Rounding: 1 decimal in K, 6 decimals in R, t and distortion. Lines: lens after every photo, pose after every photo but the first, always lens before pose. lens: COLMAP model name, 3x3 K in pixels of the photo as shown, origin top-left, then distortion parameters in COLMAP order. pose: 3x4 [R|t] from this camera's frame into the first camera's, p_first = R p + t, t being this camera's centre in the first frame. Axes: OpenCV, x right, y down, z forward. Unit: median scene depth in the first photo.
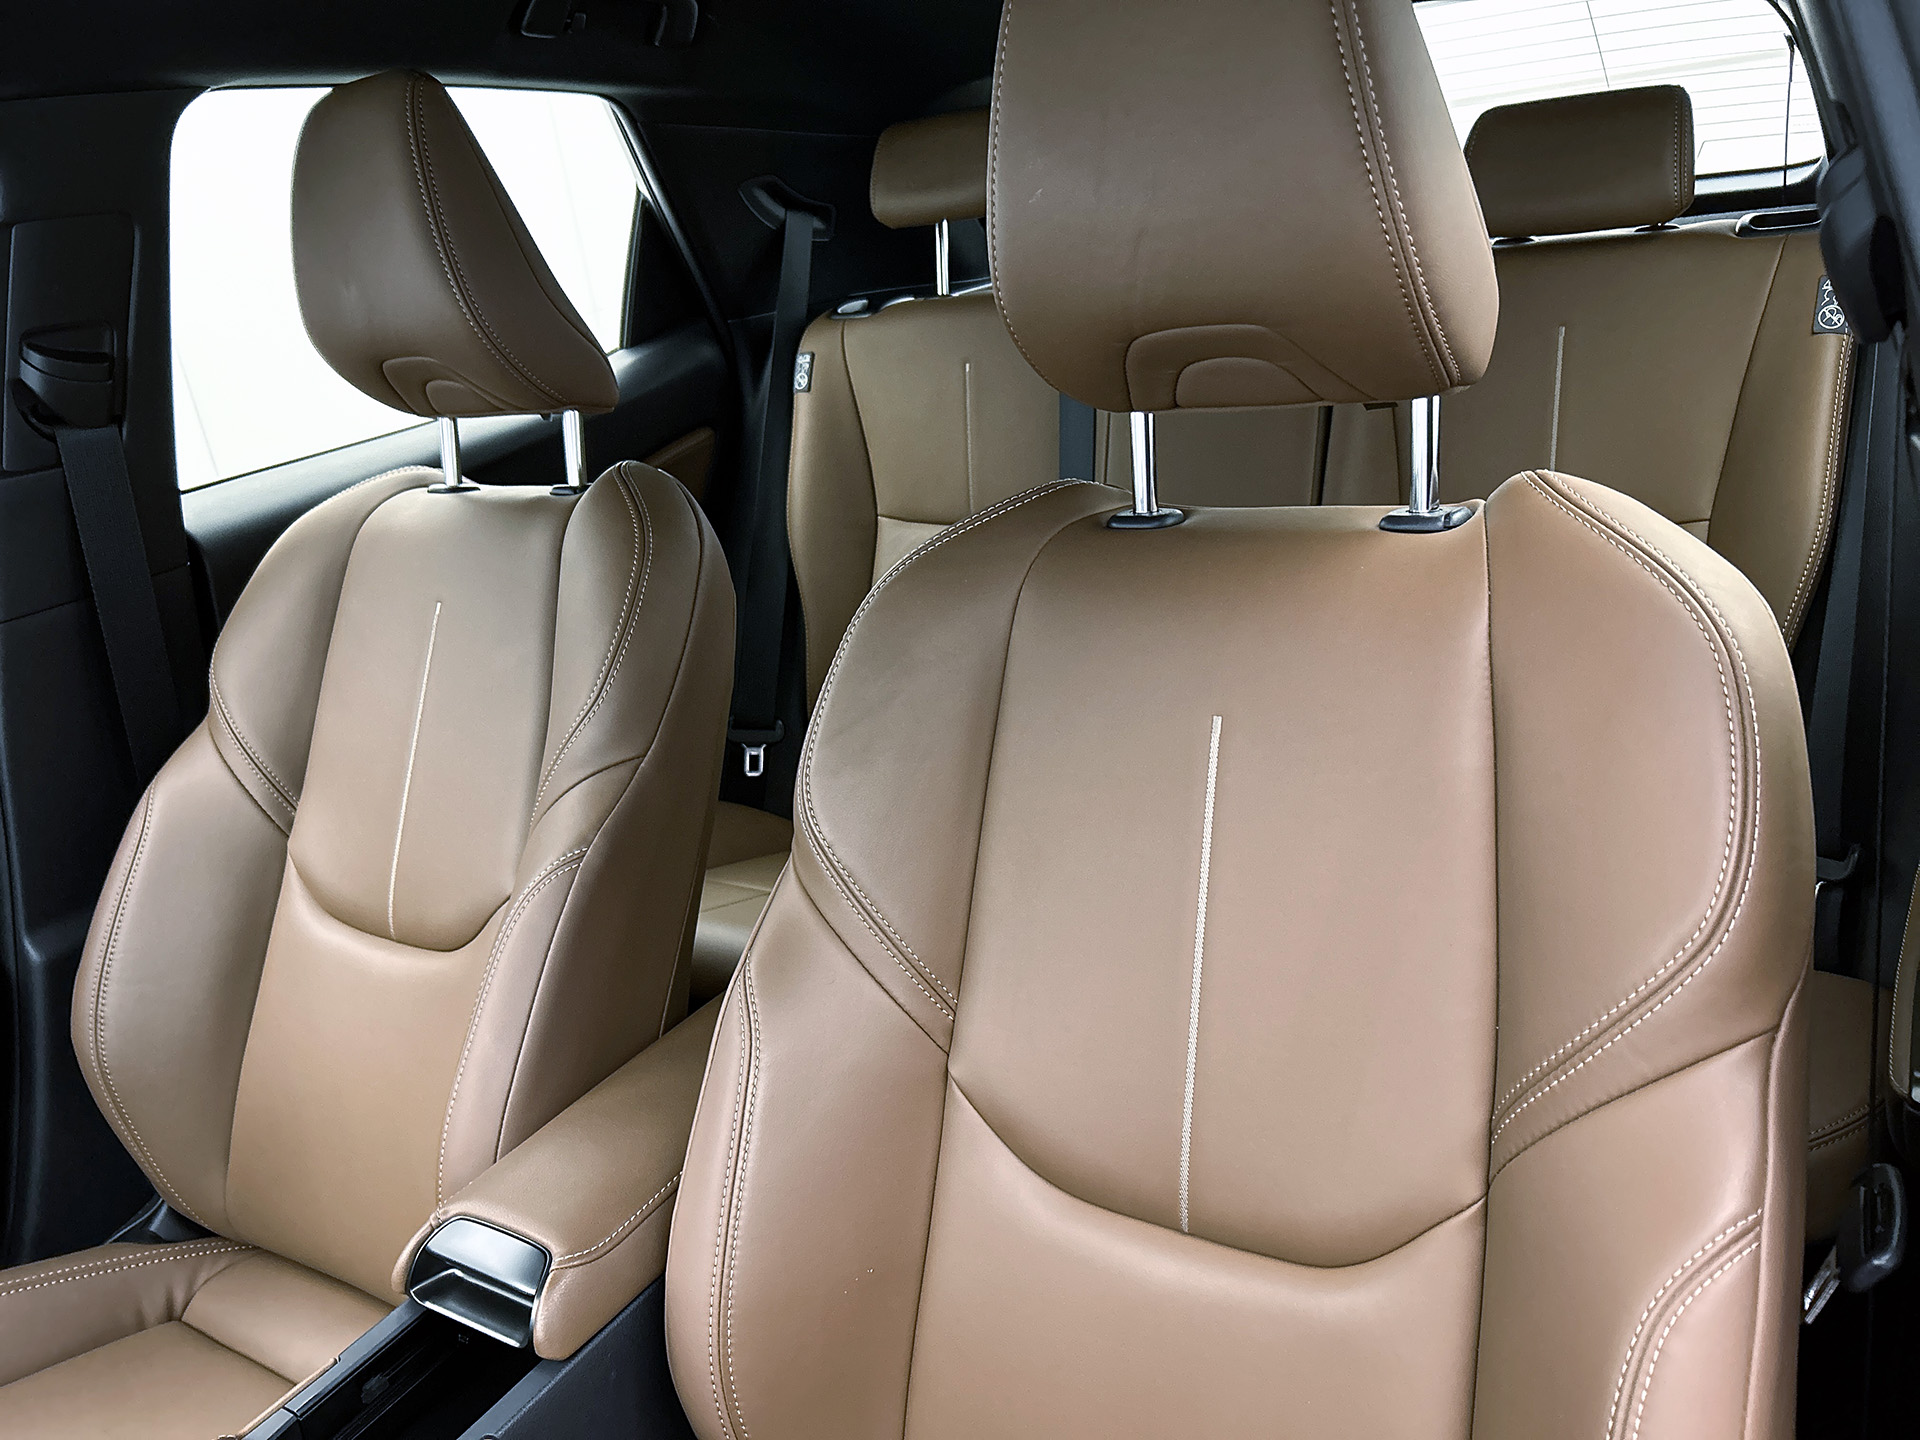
lens RADIAL K [[1455.0, 0, 966.0], [0, 1455.0, 720.4], [0, 0, 1]] dist [0.040659, -0.044049]
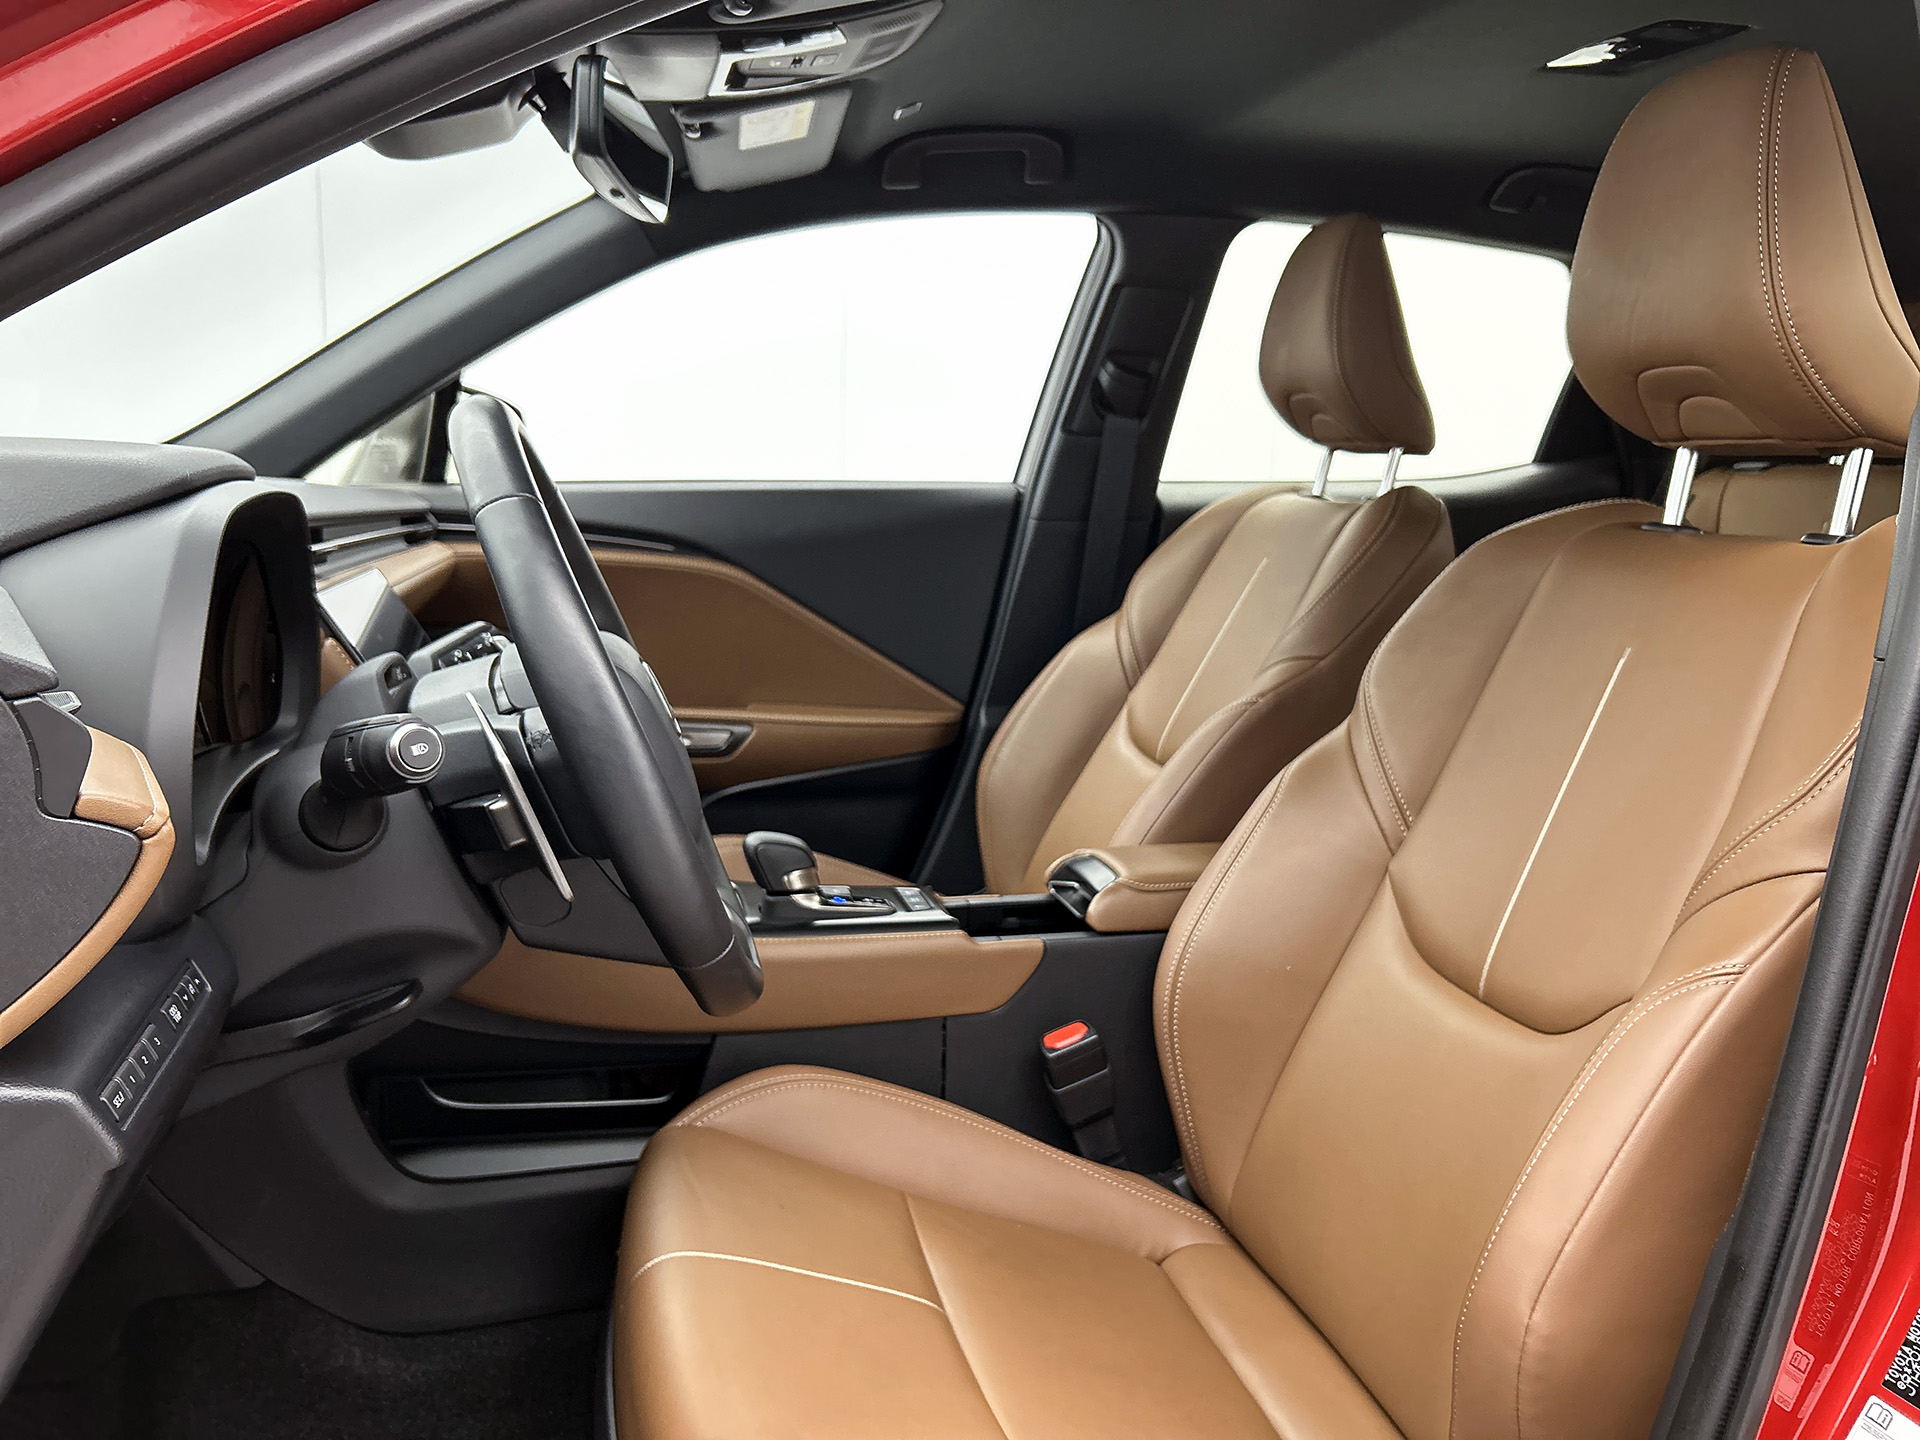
lens RADIAL K [[1455.0, 0, 953.9], [0, 1455.0, 721.9], [0, 0, 1]] dist [0.040659, -0.044049]
pose [[0.720841, 0.281764, -0.633244, 0.381284], [-0.363383, 0.931639, 0.000885, 0.182911], [0.590204, 0.229472, 0.773952, -0.273058]]
